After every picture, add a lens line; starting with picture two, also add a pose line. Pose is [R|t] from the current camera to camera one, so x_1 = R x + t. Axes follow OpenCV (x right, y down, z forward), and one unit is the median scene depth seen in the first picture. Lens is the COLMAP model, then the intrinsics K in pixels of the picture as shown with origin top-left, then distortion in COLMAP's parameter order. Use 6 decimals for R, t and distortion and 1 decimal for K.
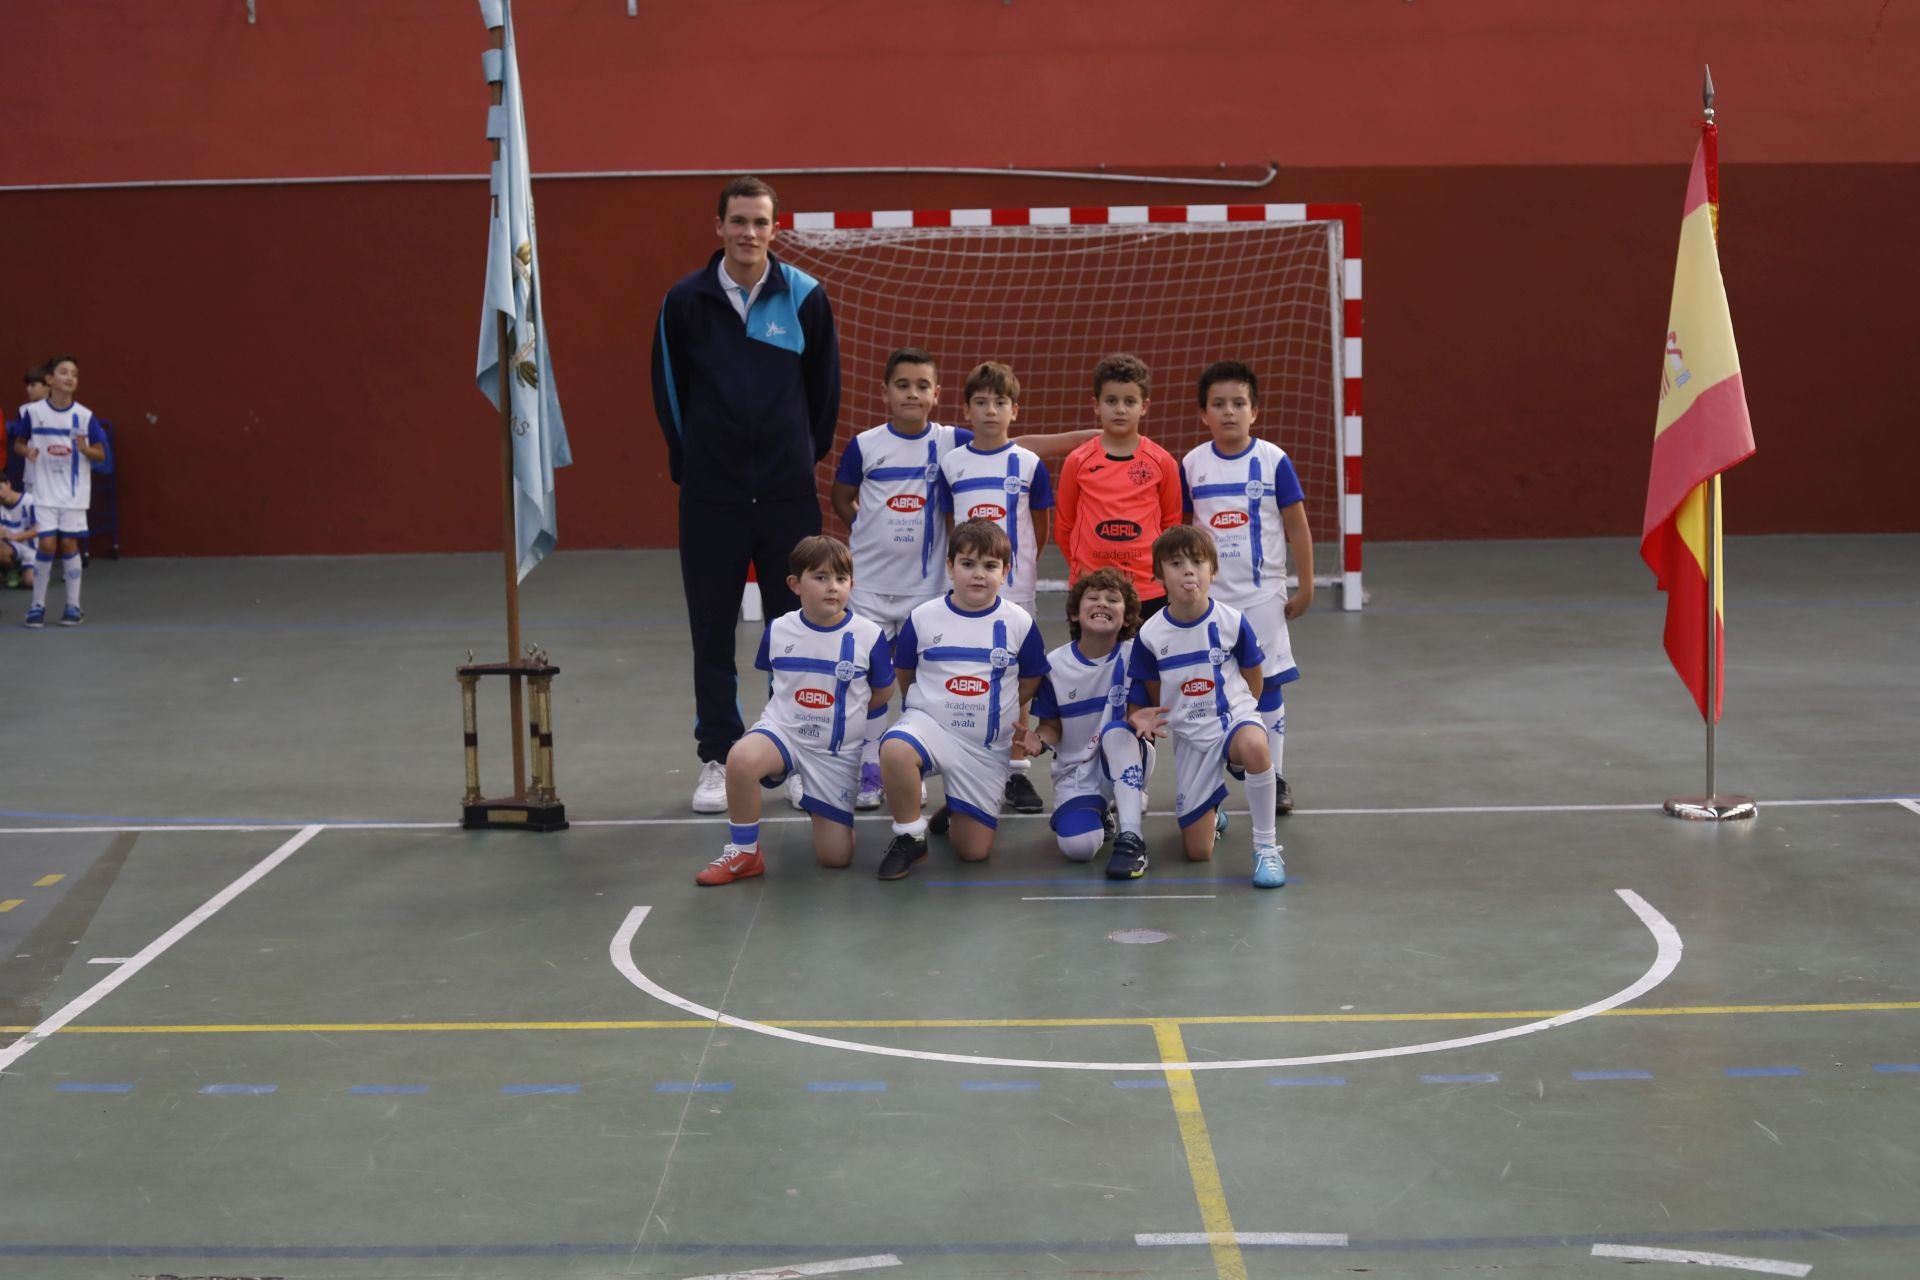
lens RADIAL K [[3398.1, 0, 885.5], [0, 3398.1, 694.4], [0, 0, 1]] dist [-0.087592, -0.167582]
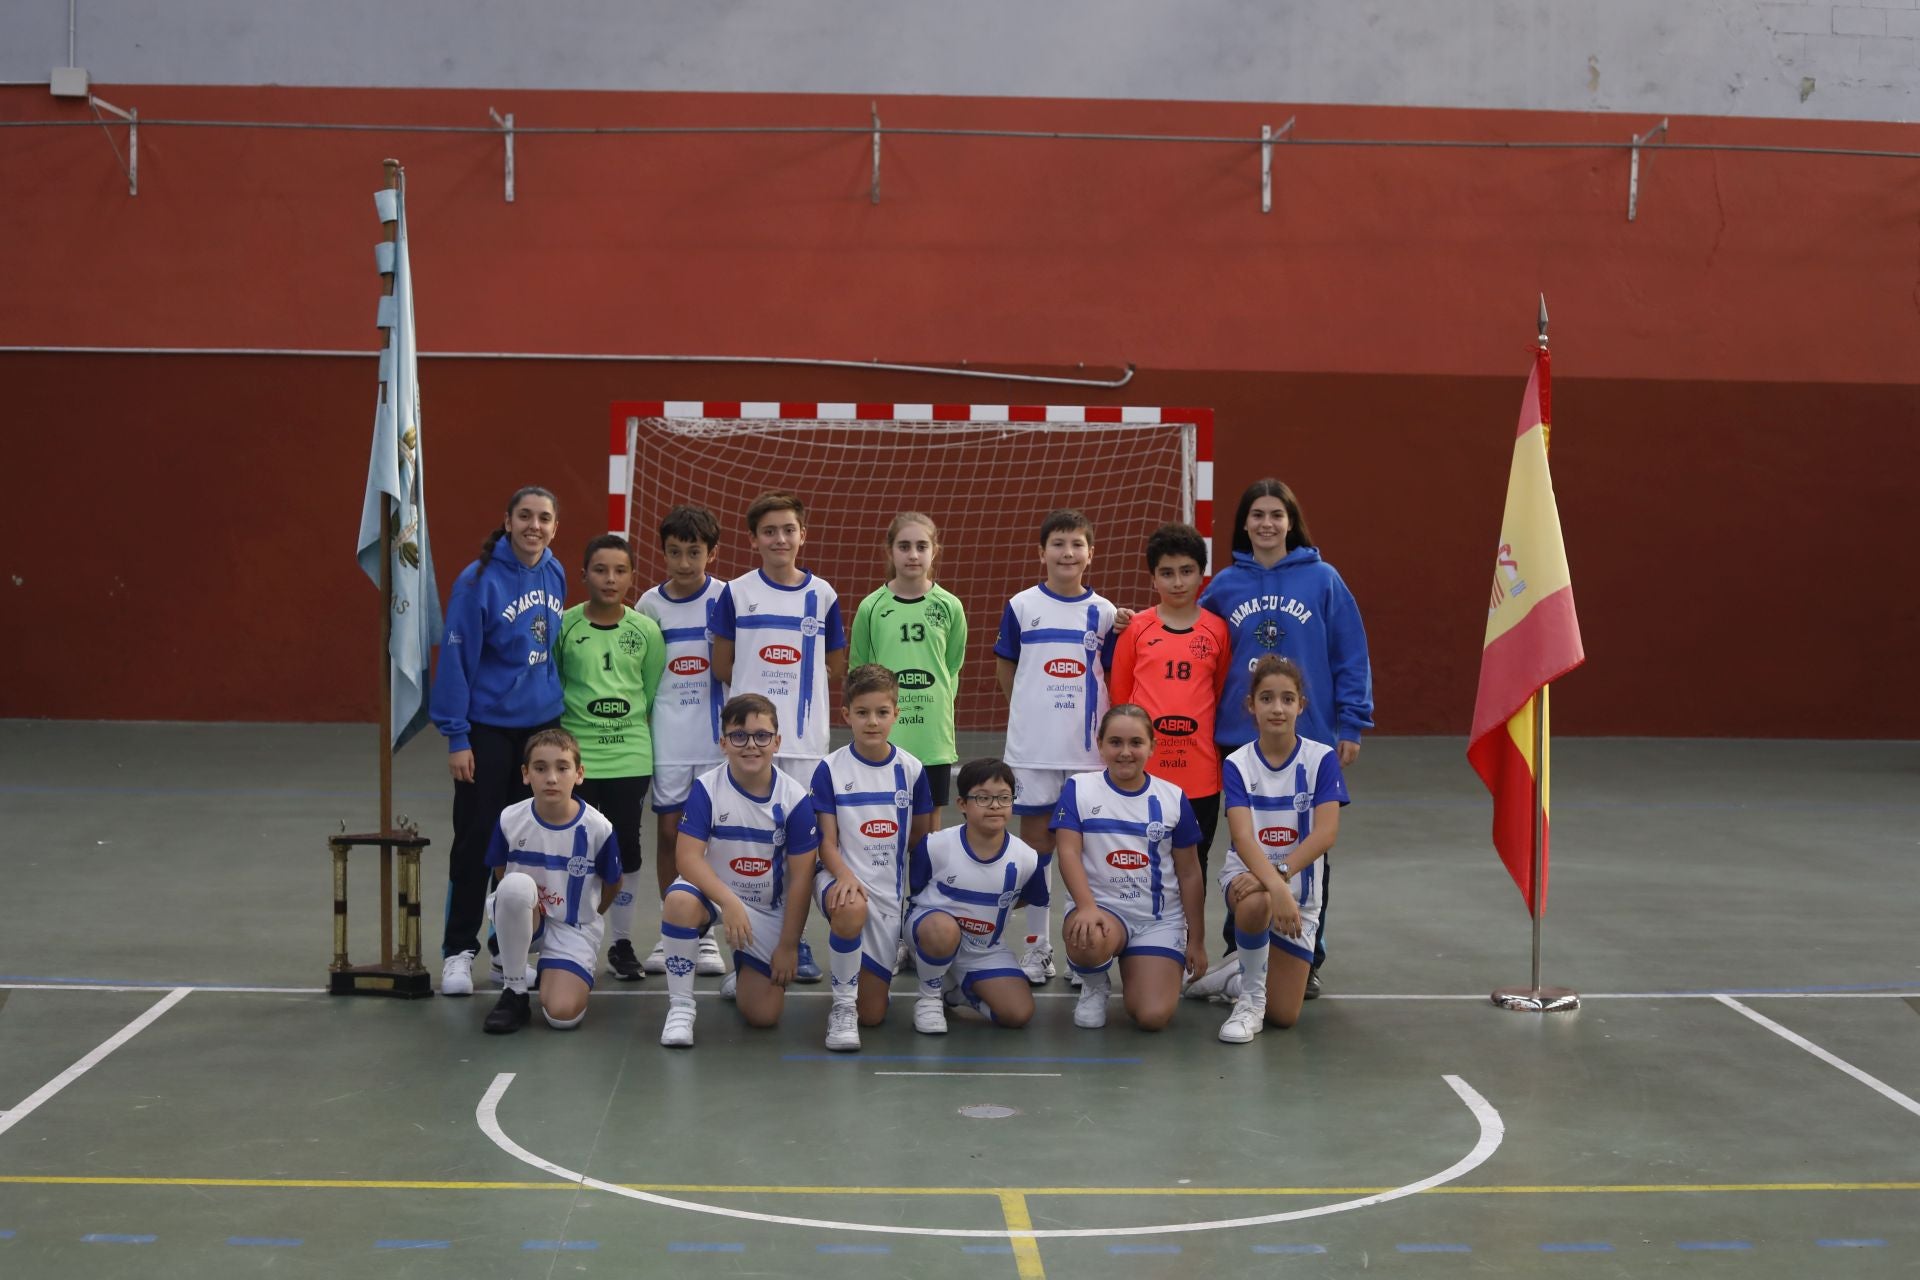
lens RADIAL K [[3458.2, 0, 961.2], [0, 3458.2, 587.9], [0, 0, 1]] dist [-0.085391, -0.211991]
pose [[0.997432, 0.028046, 0.065904, -0.006511], [-0.022431, 0.996176, -0.084435, 0.000807], [-0.068020, 0.082740, 0.994247, -0.056380]]
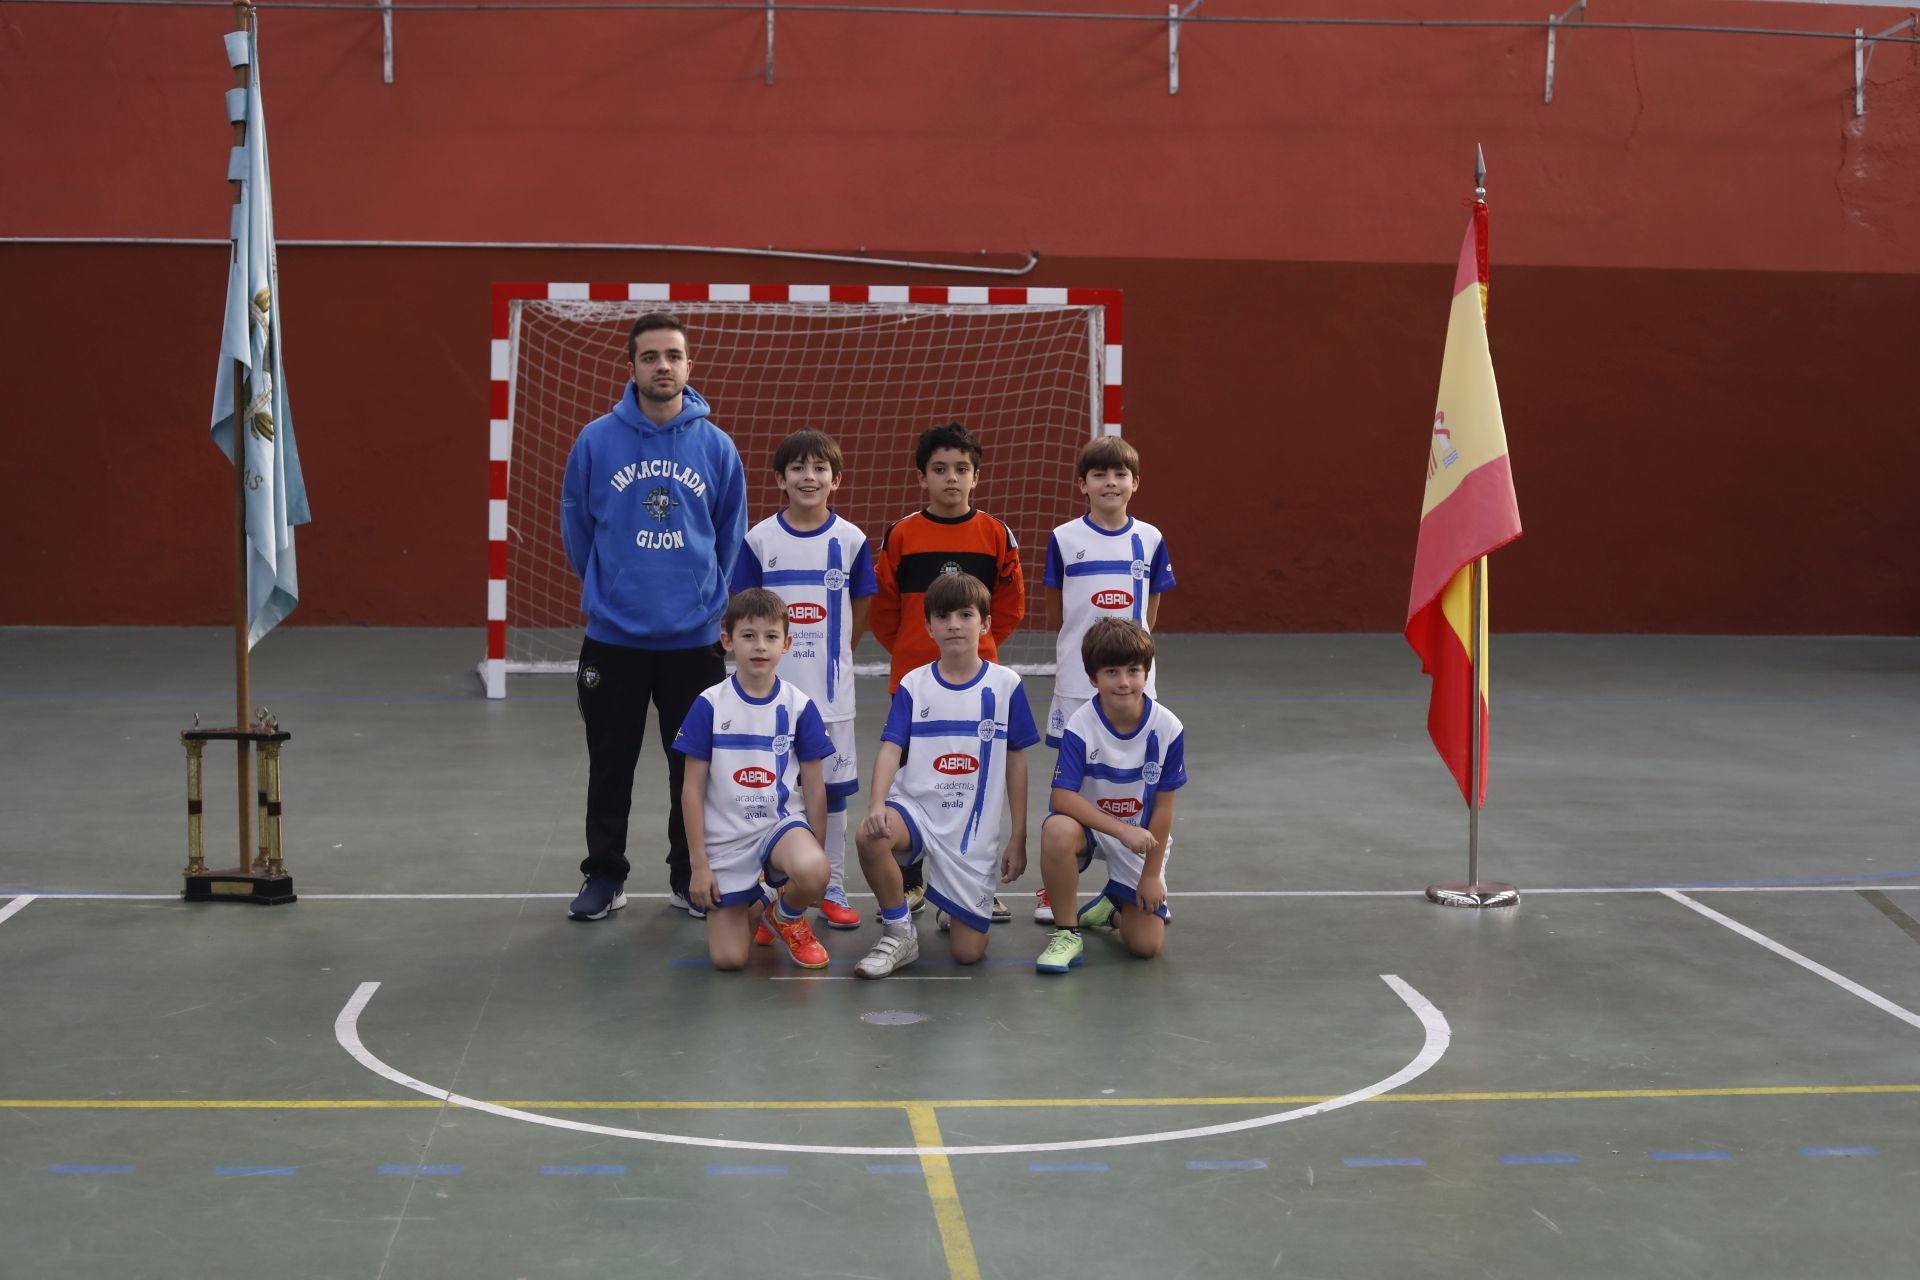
lens RADIAL K [[3352.2, 0, 1005.4], [0, 3352.2, 643.1], [0, 0, 1]] dist [-0.081082, -0.218561]
pose [[0.993772, 0.019424, 0.109725, 0.000386], [-0.014227, 0.998749, -0.047944, 0.009002], [-0.110519, 0.046084, 0.992805, 0.044102]]
